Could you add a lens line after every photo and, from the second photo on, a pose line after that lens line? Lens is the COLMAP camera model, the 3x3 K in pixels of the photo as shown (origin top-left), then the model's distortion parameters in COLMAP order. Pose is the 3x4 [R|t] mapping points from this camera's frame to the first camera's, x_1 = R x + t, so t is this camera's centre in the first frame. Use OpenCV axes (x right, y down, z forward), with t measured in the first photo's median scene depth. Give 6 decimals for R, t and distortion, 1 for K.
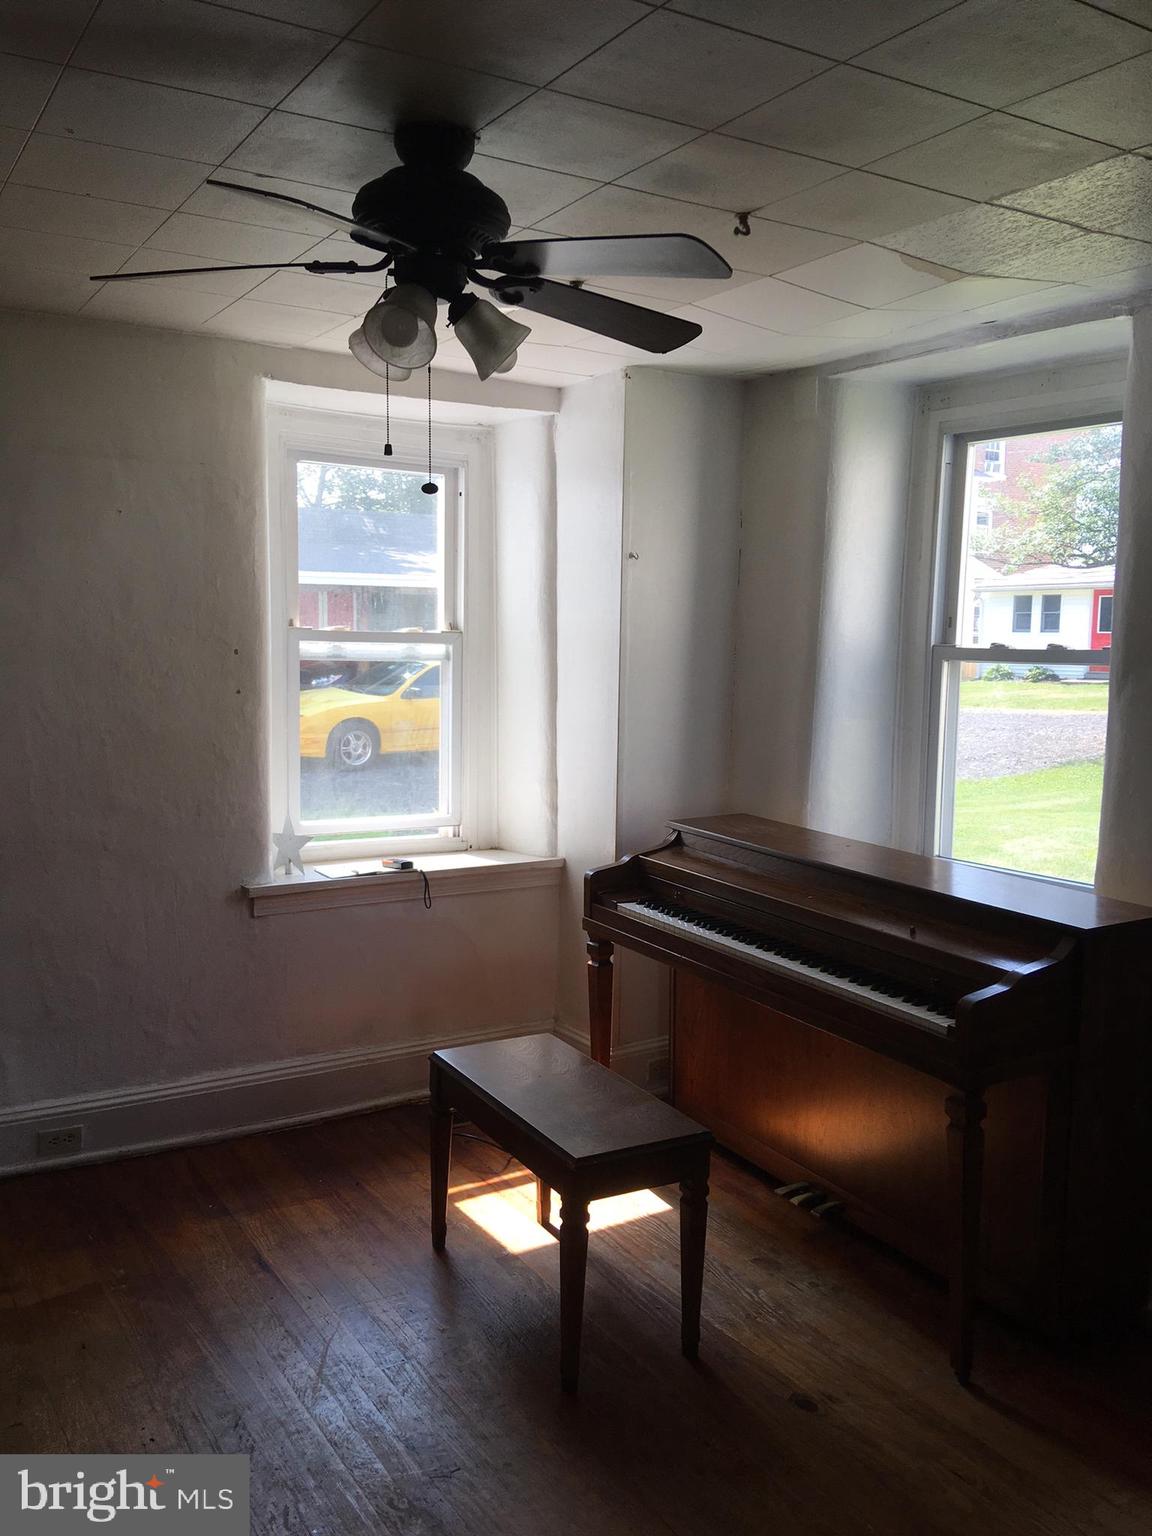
lens RADIAL K [[1305.2, 0, 572.1], [0, 1305.2, 766.3], [0, 0, 1]] dist [0.056205, -0.031114]
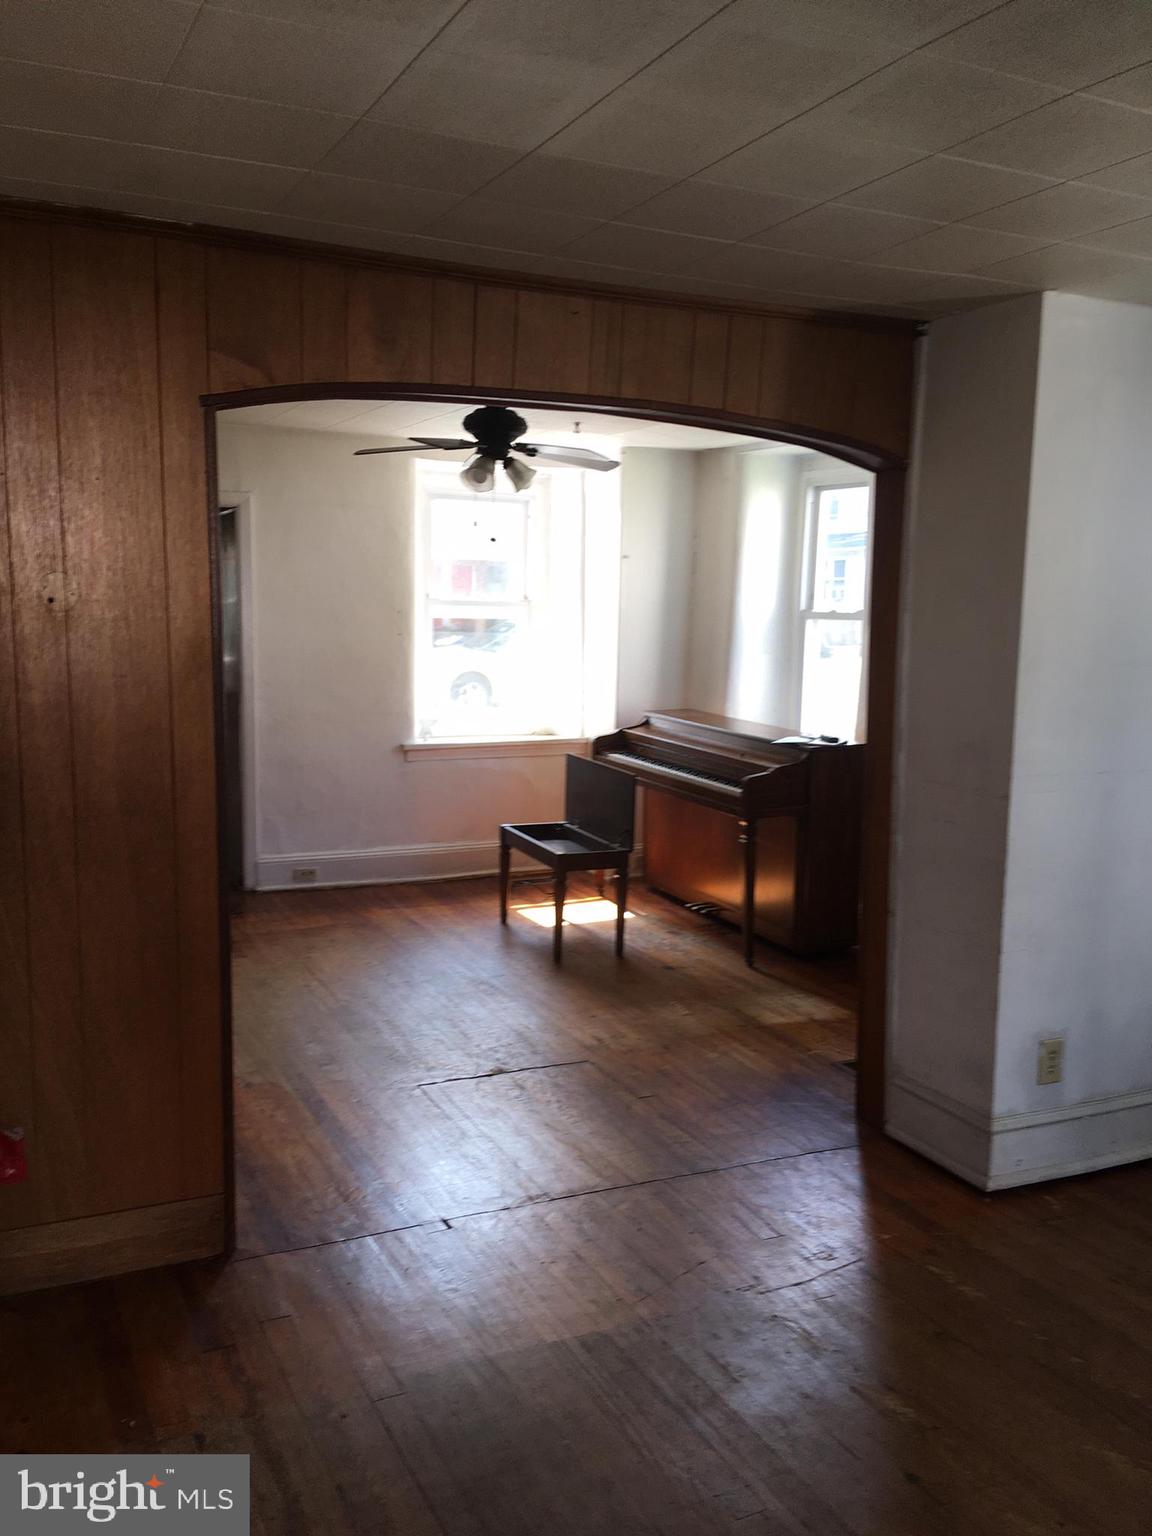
lens RADIAL K [[1305.2, 0, 580.2], [0, 1305.2, 764.6], [0, 0, 1]] dist [0.056205, -0.031114]
pose [[0.996245, 0.015747, -0.085135, 0.154236], [-0.013756, 0.999619, 0.023915, 0.080523], [0.085479, -0.022654, 0.996082, -0.810126]]
